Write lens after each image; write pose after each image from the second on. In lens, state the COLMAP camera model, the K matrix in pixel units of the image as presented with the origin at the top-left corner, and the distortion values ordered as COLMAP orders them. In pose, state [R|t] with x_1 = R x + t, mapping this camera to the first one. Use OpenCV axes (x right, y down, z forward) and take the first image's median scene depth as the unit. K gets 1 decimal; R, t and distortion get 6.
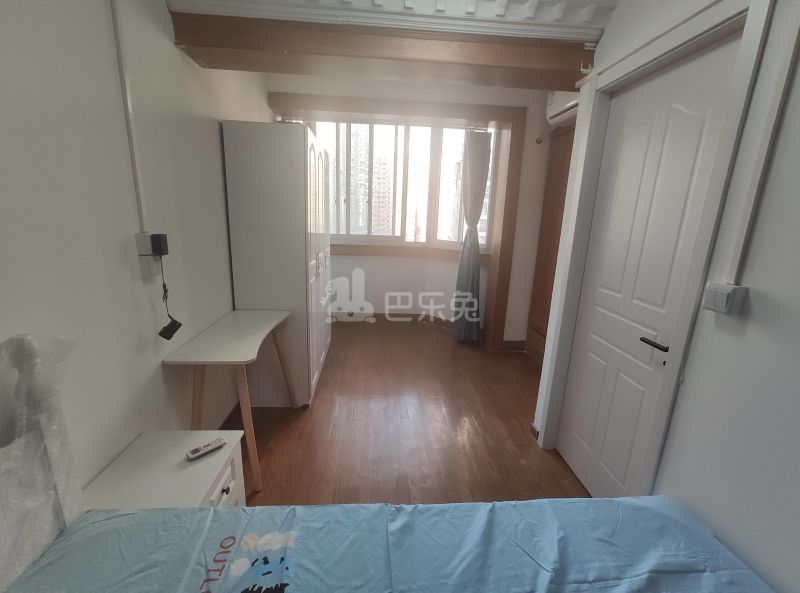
lens RADIAL K [[346.5, 0, 402.4], [0, 346.5, 296.3], [0, 0, 1]] dist [-0.017209, 0.008038]
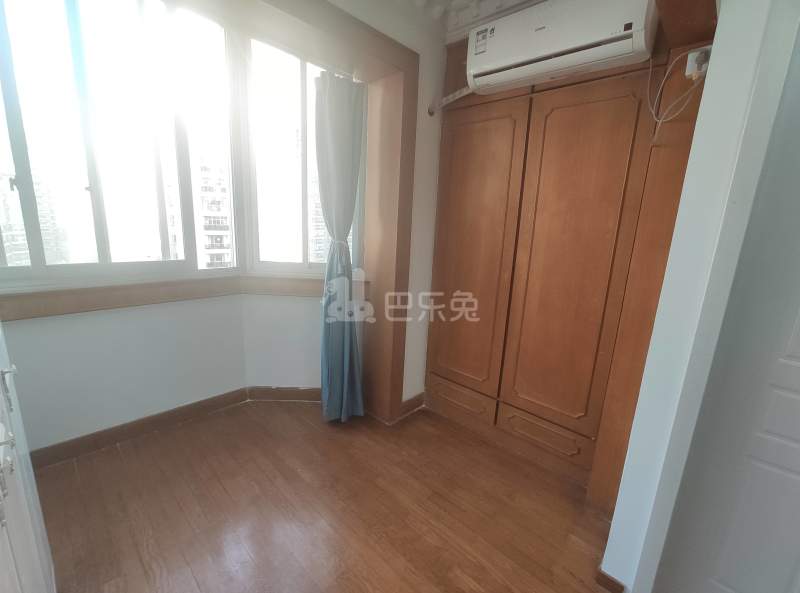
lens RADIAL K [[346.5, 0, 402.4], [0, 346.5, 296.3], [0, 0, 1]] dist [-0.017209, 0.008038]
pose [[0.741065, -0.141135, 0.656432, -0.120682], [0.133943, 0.989082, 0.061445, -0.119037], [-0.657937, 0.042390, 0.751879, 0.457159]]
